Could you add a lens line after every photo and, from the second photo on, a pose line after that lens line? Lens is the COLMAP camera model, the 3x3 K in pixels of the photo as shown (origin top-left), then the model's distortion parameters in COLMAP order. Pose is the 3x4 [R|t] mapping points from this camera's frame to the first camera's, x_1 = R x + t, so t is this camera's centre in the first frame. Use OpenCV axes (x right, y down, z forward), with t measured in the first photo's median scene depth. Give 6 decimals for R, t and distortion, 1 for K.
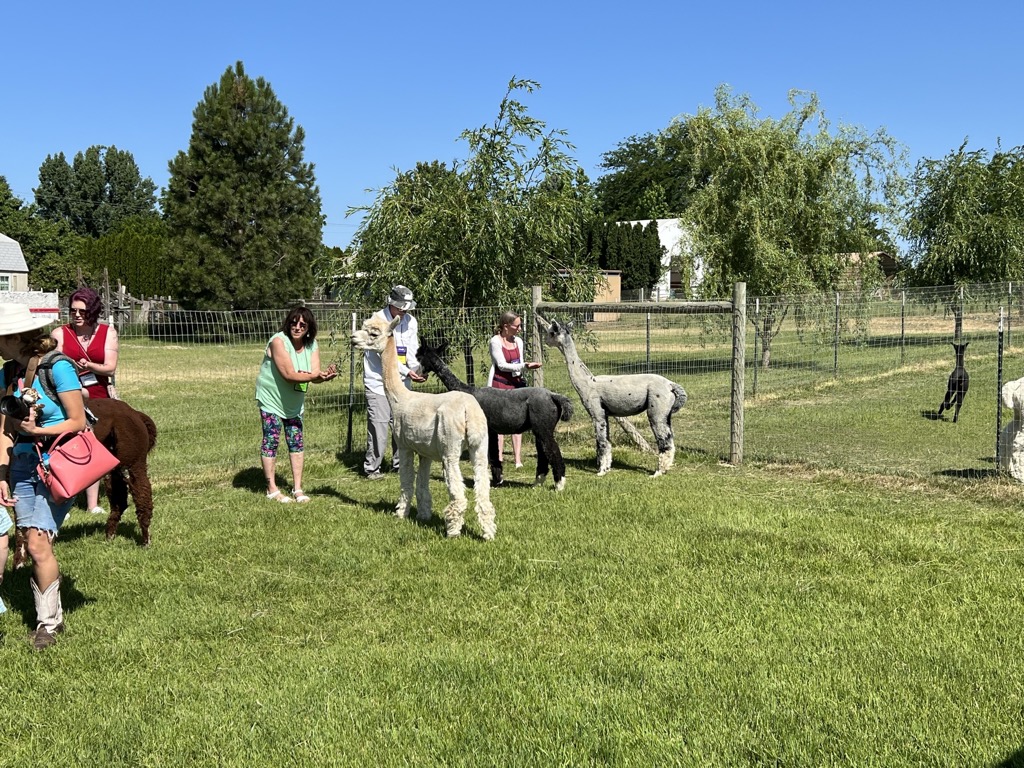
lens RADIAL K [[1158.0, 0, 516.2], [0, 1158.0, 378.1], [0, 0, 1]] dist [0.148710, -0.412486]
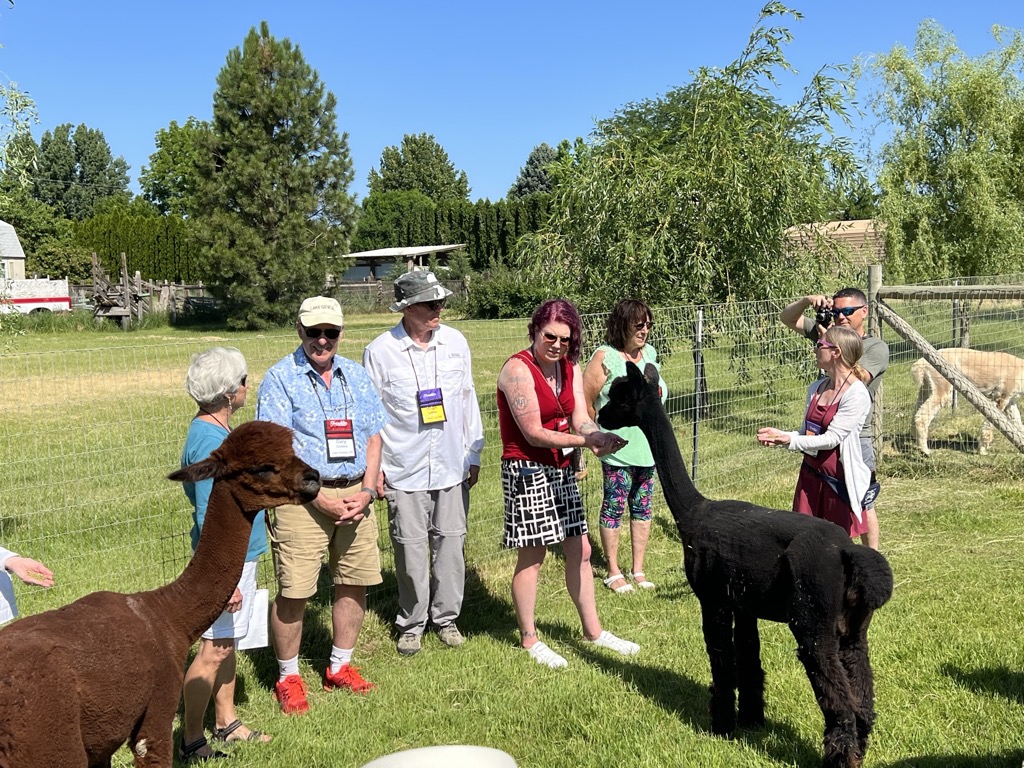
lens RADIAL K [[1166.0, 0, 506.2], [0, 1166.0, 396.7], [0, 0, 1]] dist [0.044559, -0.027955]
pose [[0.999495, -0.023191, 0.021714, -0.076839], [0.022372, 0.999056, 0.037250, -0.008844], [-0.022558, -0.036746, 0.999070, 0.076655]]
